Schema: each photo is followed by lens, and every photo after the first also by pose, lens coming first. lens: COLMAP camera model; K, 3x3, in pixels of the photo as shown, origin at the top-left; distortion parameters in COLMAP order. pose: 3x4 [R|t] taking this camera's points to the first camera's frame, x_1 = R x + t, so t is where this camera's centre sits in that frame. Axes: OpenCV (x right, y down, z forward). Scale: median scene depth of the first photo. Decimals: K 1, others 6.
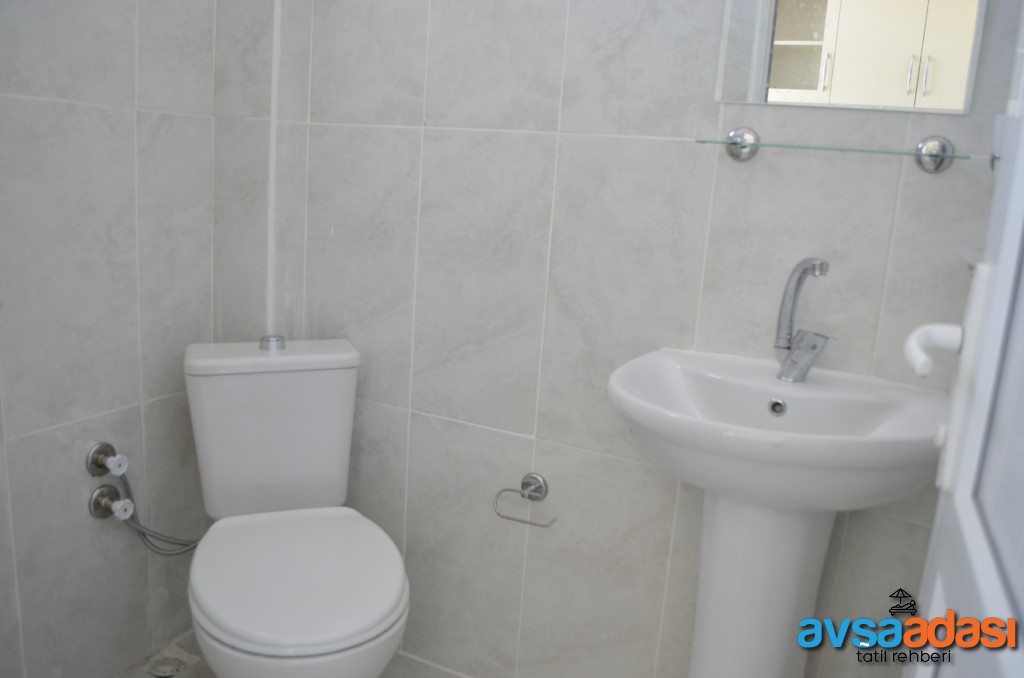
lens RADIAL K [[806.7, 0, 512.0], [0, 806.7, 339.0], [0, 0, 1]] dist [-0.076494, -0.004347]
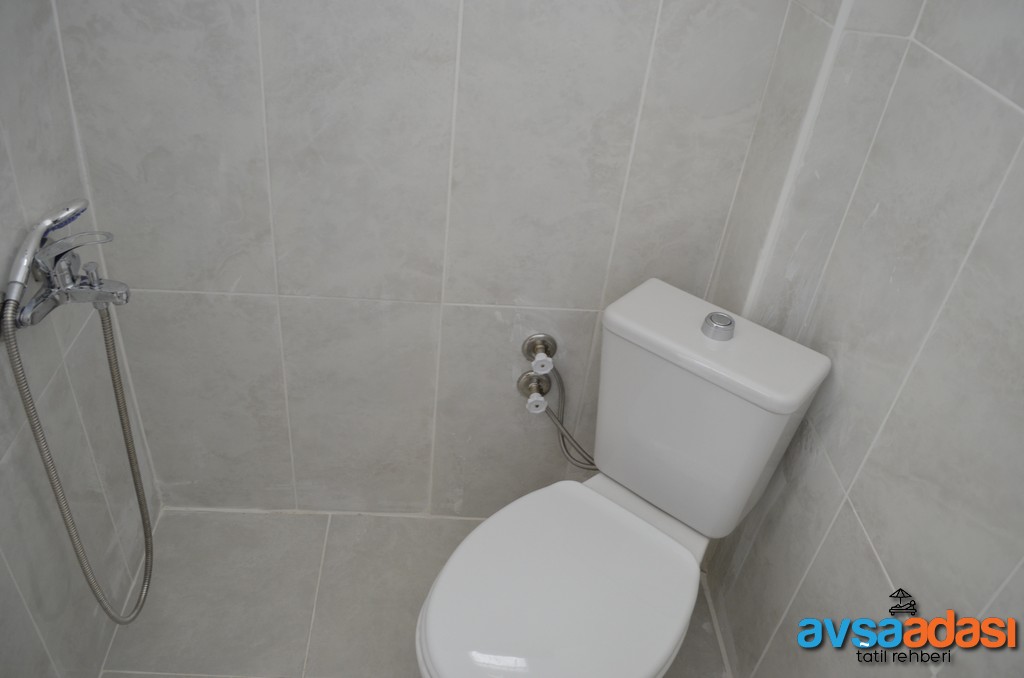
lens RADIAL K [[806.7, 0, 512.0], [0, 806.7, 339.0], [0, 0, 1]] dist [-0.076494, -0.004347]
pose [[0.498274, 0.498298, -0.709523, 0.161690], [-0.244899, 0.865911, 0.436145, -0.280652], [0.831714, -0.043558, 0.553494, 0.414588]]
